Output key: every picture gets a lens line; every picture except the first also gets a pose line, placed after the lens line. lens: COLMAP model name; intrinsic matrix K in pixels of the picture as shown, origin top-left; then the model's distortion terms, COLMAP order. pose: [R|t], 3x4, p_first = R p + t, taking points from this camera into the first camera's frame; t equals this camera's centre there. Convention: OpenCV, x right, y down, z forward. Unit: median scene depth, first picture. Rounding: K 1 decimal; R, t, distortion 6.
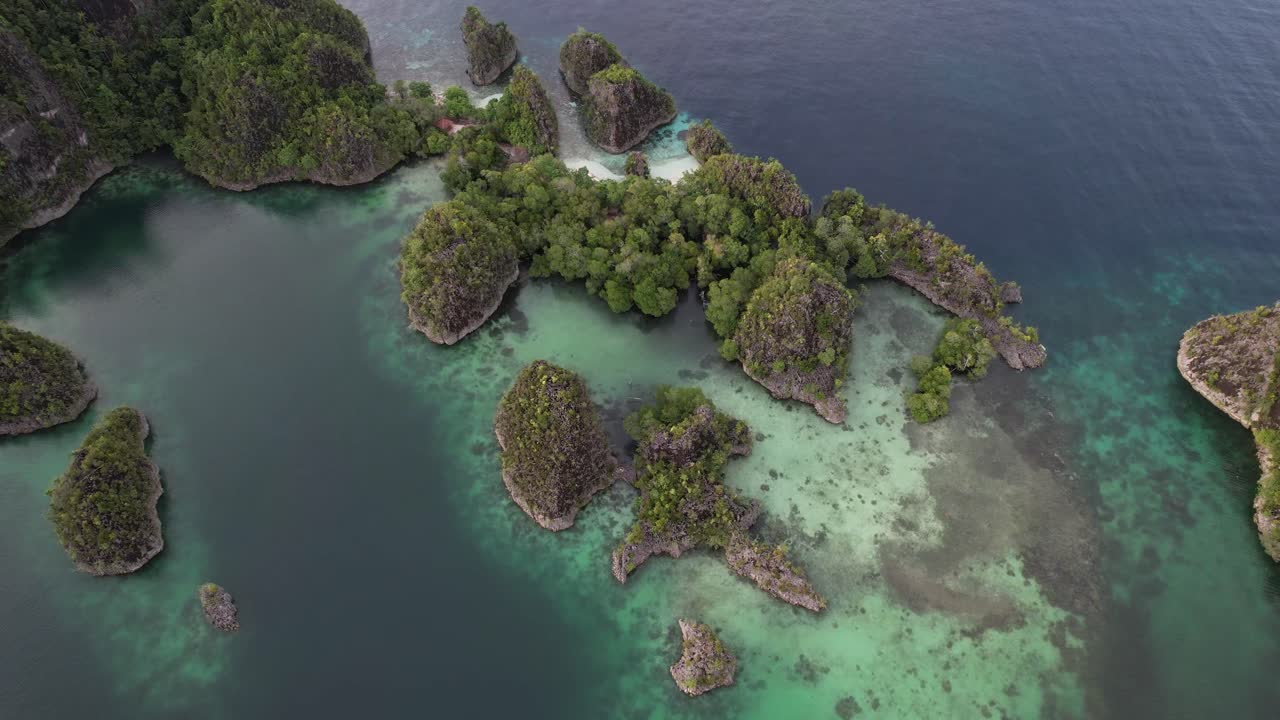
lens RADIAL K [[835.0, 0, 641.4], [0, 835.0, 358.9], [0, 0, 1]] dist [-0.073227, 0.062090]
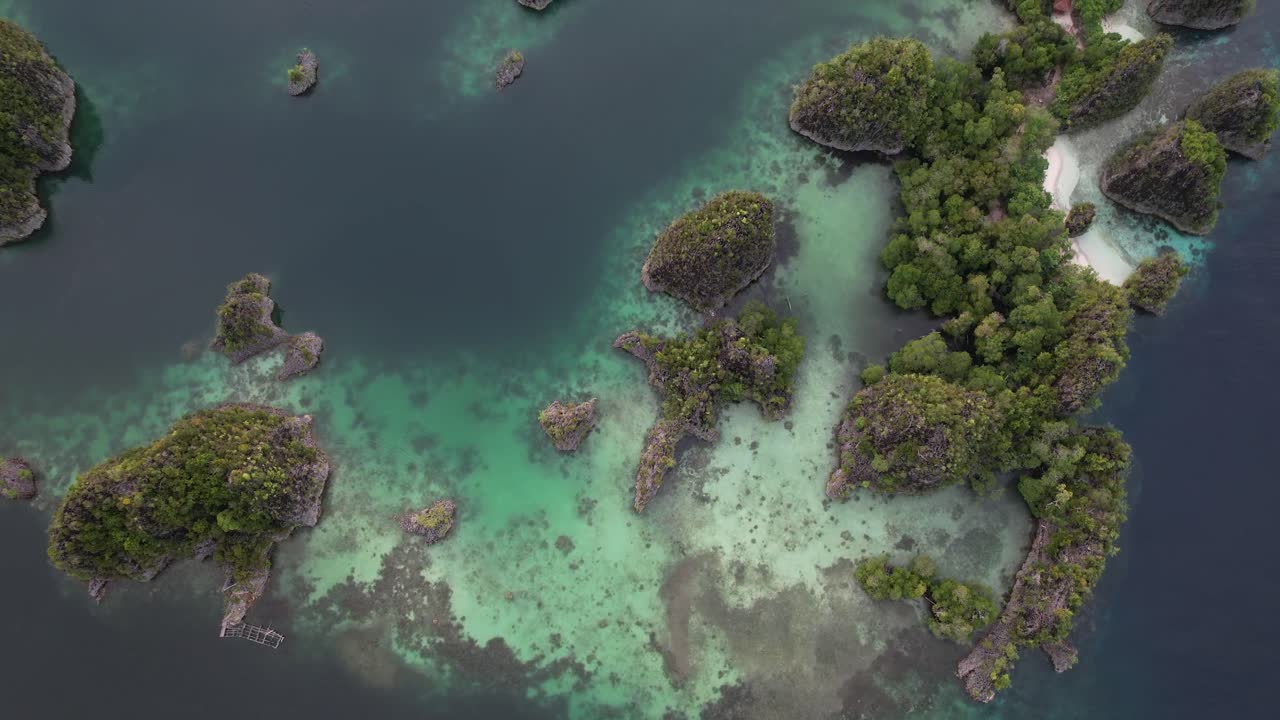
lens RADIAL K [[835.0, 0, 647.4], [0, 835.0, 368.1], [0, 0, 1]] dist [-0.073227, 0.062090]
pose [[0.282638, 0.933229, -0.221810, 0.252809], [-0.763407, 0.358854, 0.537060, -0.353646], [0.580797, 0.017538, 0.813859, 0.038408]]
